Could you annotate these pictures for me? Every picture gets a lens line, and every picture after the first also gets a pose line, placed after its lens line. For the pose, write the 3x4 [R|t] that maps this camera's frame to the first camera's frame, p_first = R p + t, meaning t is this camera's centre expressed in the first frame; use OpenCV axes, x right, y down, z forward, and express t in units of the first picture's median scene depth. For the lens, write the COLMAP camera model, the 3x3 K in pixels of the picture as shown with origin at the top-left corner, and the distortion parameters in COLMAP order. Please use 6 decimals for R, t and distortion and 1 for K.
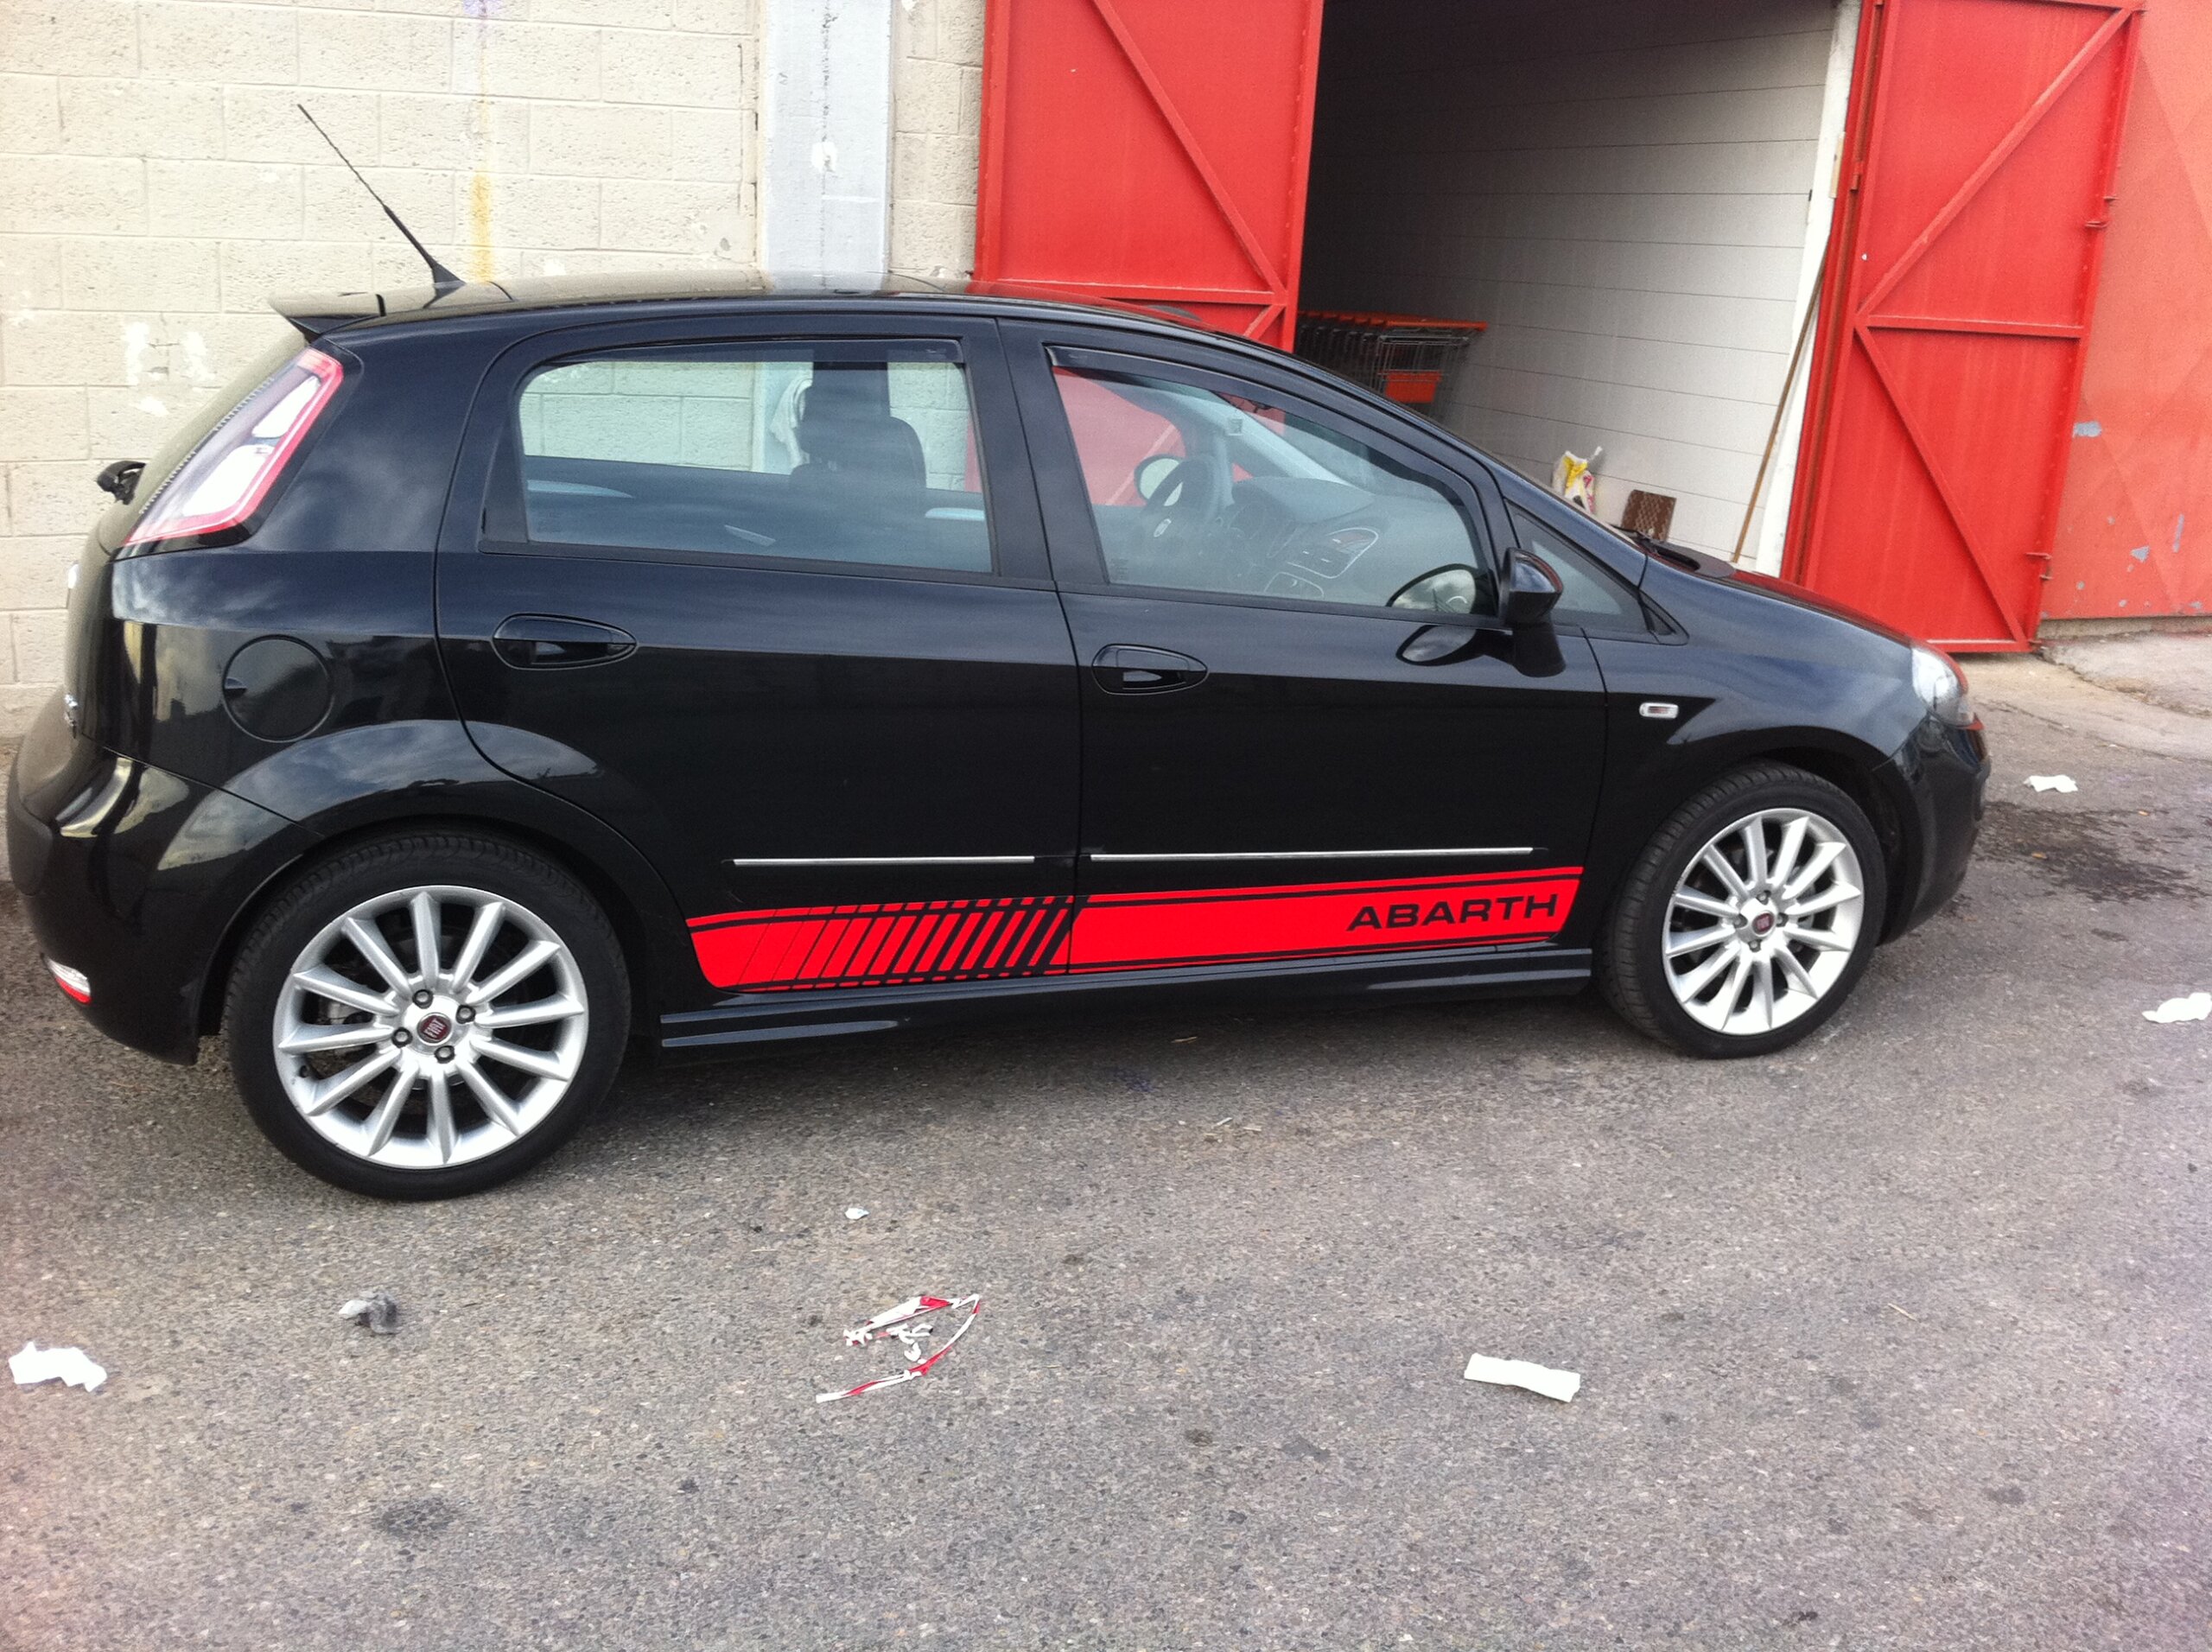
lens RADIAL K [[2012.4, 0, 1106.0], [0, 2012.4, 826.0], [0, 0, 1]] dist [0.100076, -0.310566]
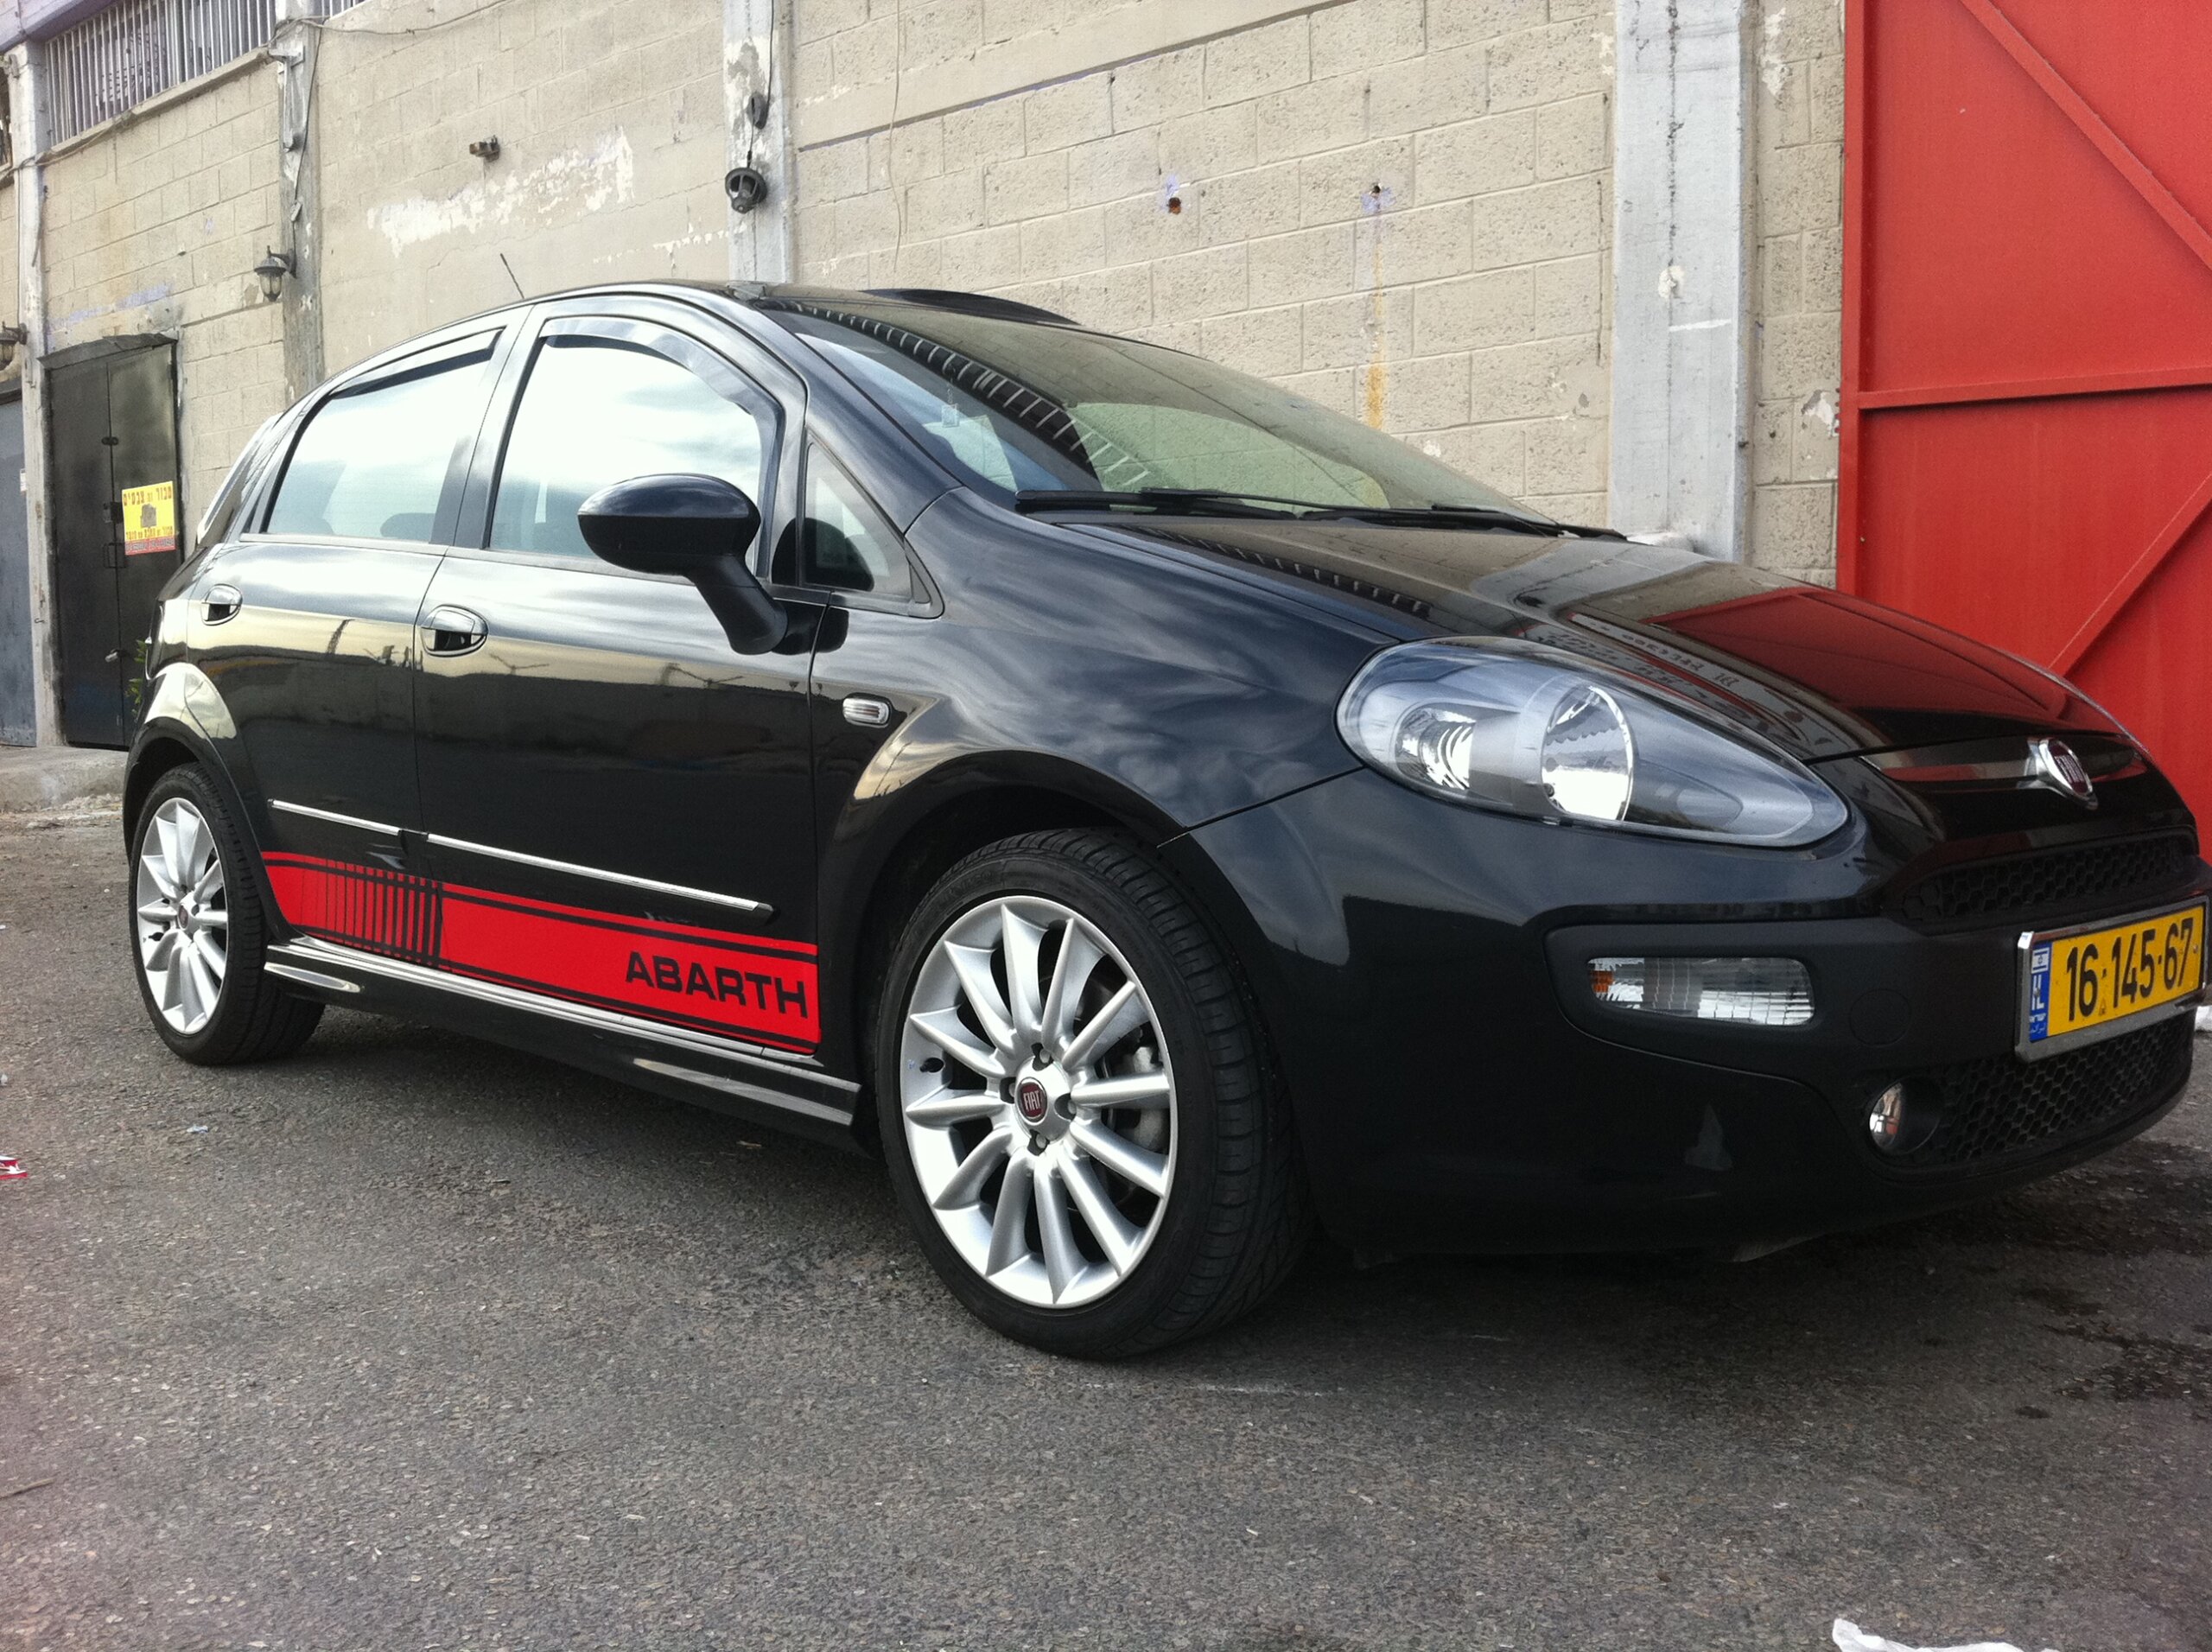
lens RADIAL K [[2012.4, 0, 1106.0], [0, 2012.4, 826.0], [0, 0, 1]] dist [0.100076, -0.310566]
pose [[0.444714, 0.034341, -0.895014, 0.562504], [-0.217522, 0.973489, -0.070731, 0.005169], [0.868858, 0.226141, 0.440394, 0.499212]]
